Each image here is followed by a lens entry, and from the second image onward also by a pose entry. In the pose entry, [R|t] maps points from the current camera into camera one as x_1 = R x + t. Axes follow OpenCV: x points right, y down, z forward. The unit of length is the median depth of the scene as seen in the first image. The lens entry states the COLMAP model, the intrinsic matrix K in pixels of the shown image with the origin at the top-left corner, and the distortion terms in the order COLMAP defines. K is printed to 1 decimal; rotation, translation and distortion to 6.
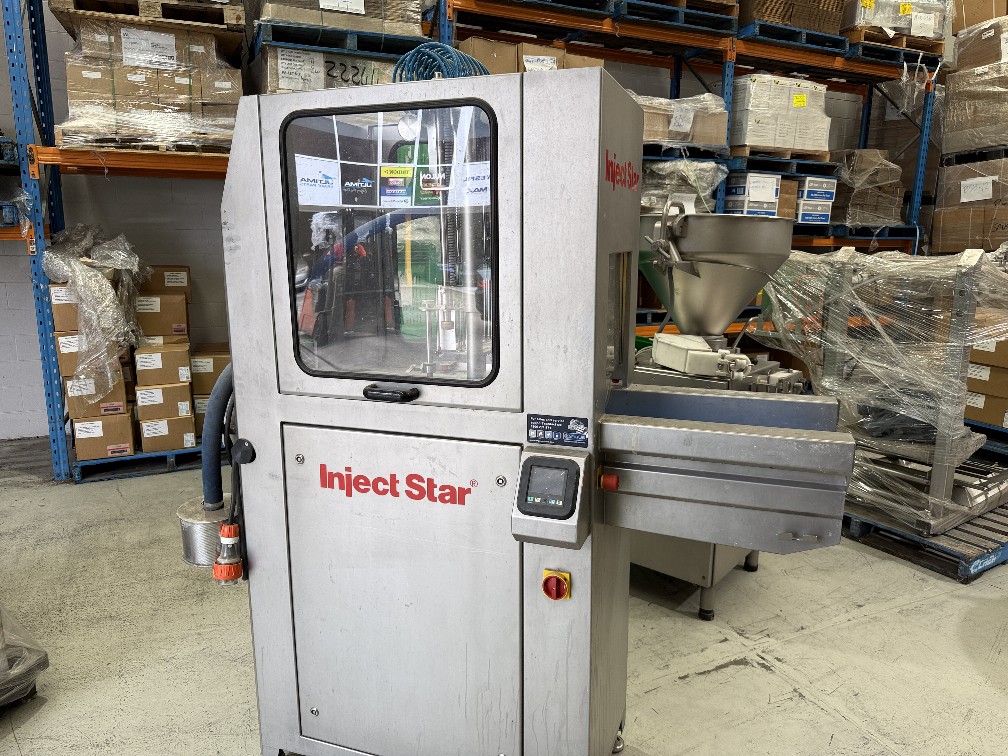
lens RADIAL K [[722.6, 0, 513.0], [0, 722.6, 377.2], [0, 0, 1]] dist [-0.000947, -0.015982]
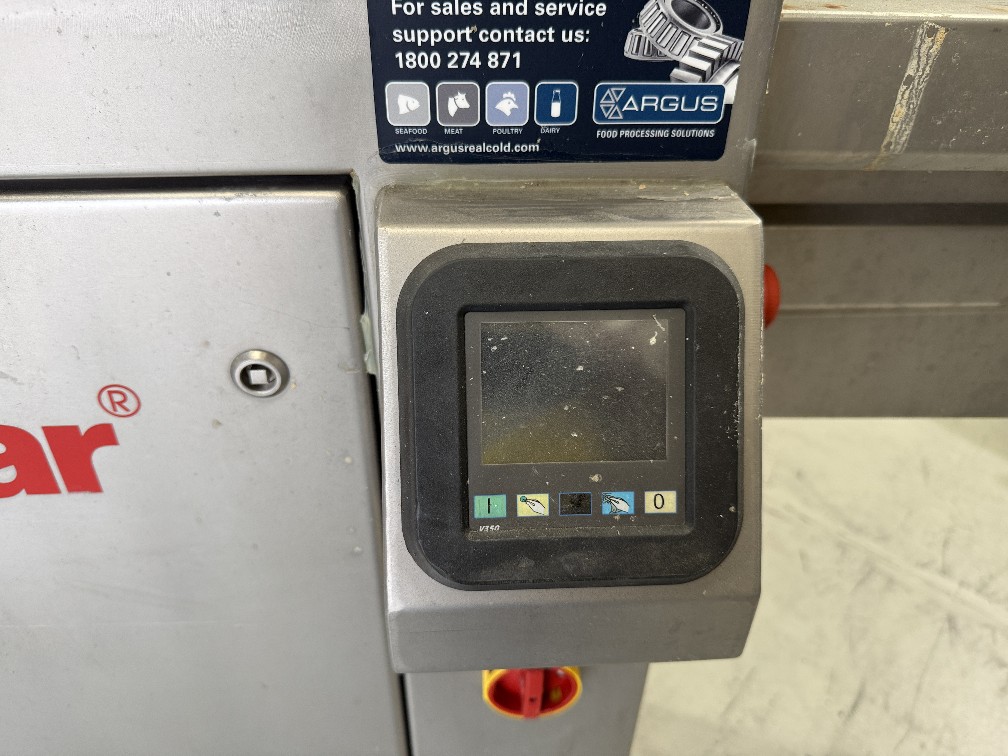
lens RADIAL K [[722.6, 0, 503.5], [0, 722.6, 378.5], [0, 0, 1]] dist [-0.000947, -0.015982]
pose [[0.920773, -0.205540, 0.331556, -0.018115], [0.058361, 0.912947, 0.403884, 0.057155], [-0.385708, -0.352536, 0.852613, 0.681605]]
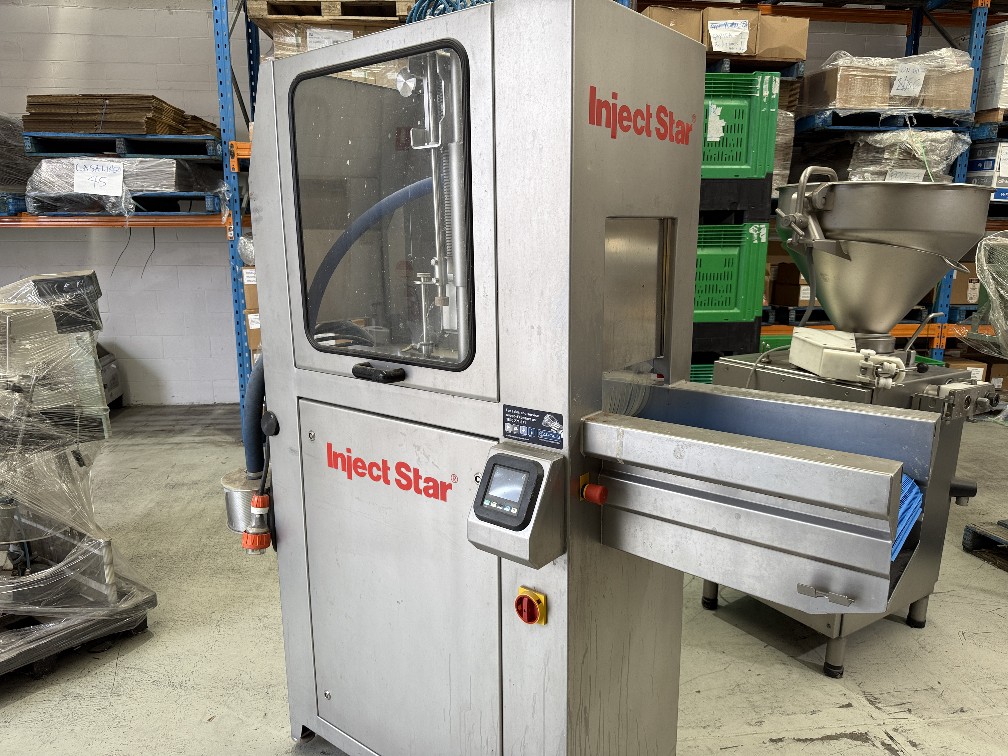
lens RADIAL K [[722.6, 0, 506.1], [0, 722.6, 381.3], [0, 0, 1]] dist [-0.000947, -0.015982]
pose [[0.943715, 0.060339, -0.325208, 0.249703], [-0.056431, 0.998176, 0.021444, 0.003759], [0.325909, -0.001885, 0.945399, 0.153317]]
